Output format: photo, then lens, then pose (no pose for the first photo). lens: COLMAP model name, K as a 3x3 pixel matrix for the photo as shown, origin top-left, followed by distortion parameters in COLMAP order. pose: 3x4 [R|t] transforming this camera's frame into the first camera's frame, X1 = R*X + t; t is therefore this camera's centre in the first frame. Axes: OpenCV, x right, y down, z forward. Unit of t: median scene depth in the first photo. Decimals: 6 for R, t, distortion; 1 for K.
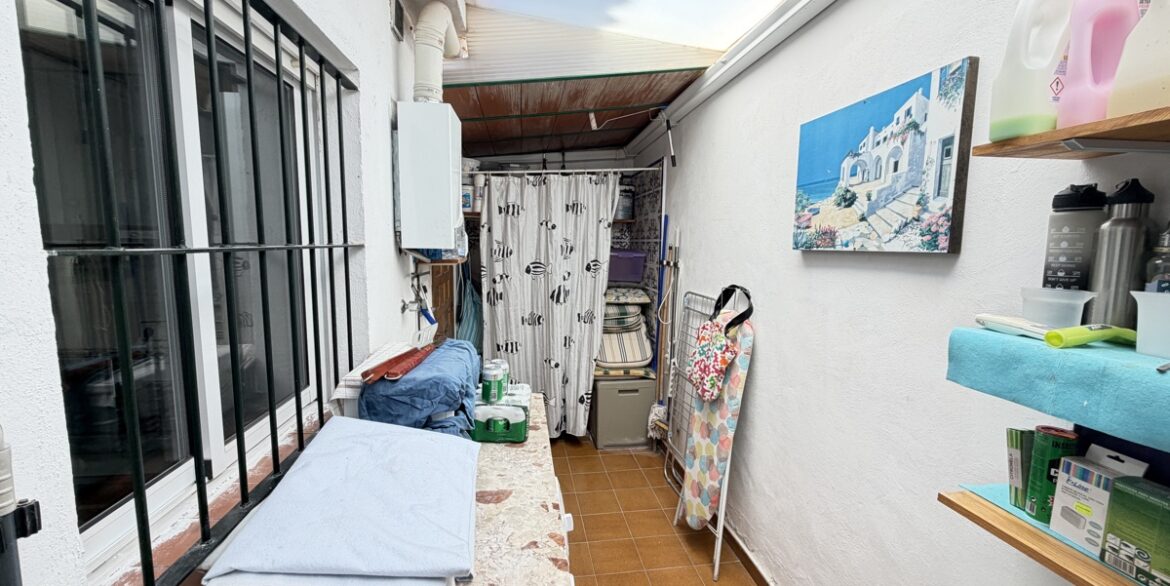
lens RADIAL K [[466.3, 0, 583.0], [0, 466.3, 295.4], [0, 0, 1]] dist [0.000713, -0.000194]
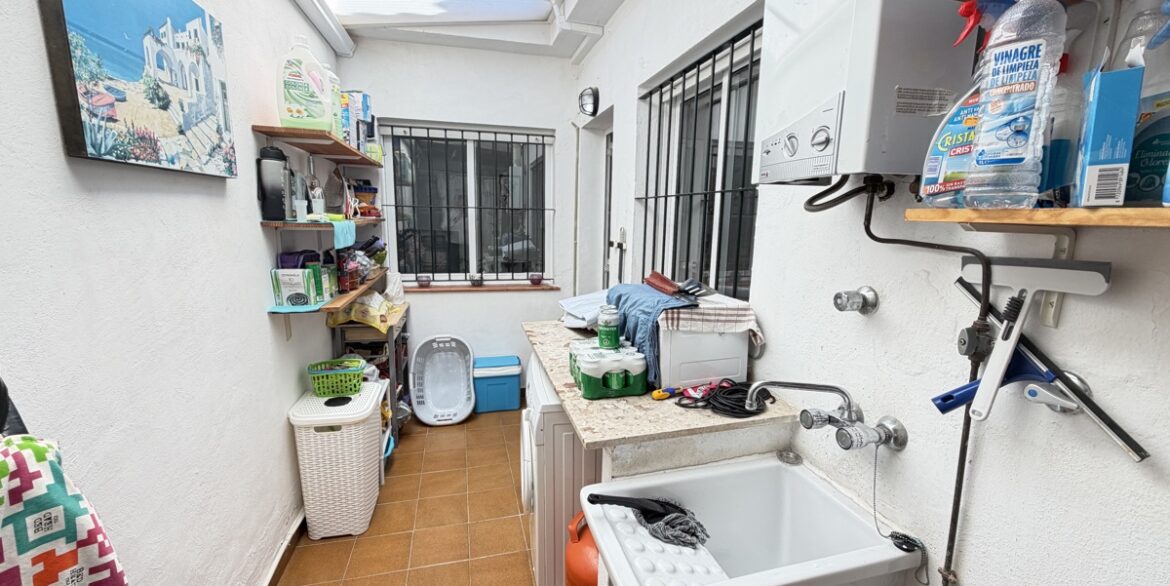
lens RADIAL K [[466.3, 0, 583.0], [0, 466.3, 295.4], [0, 0, 1]] dist [0.000713, -0.000194]
pose [[-0.992386, -0.010340, -0.122734, -0.015720], [-0.044610, 0.958990, 0.279908, -0.132506], [0.114807, 0.283251, -0.952149, 1.752290]]
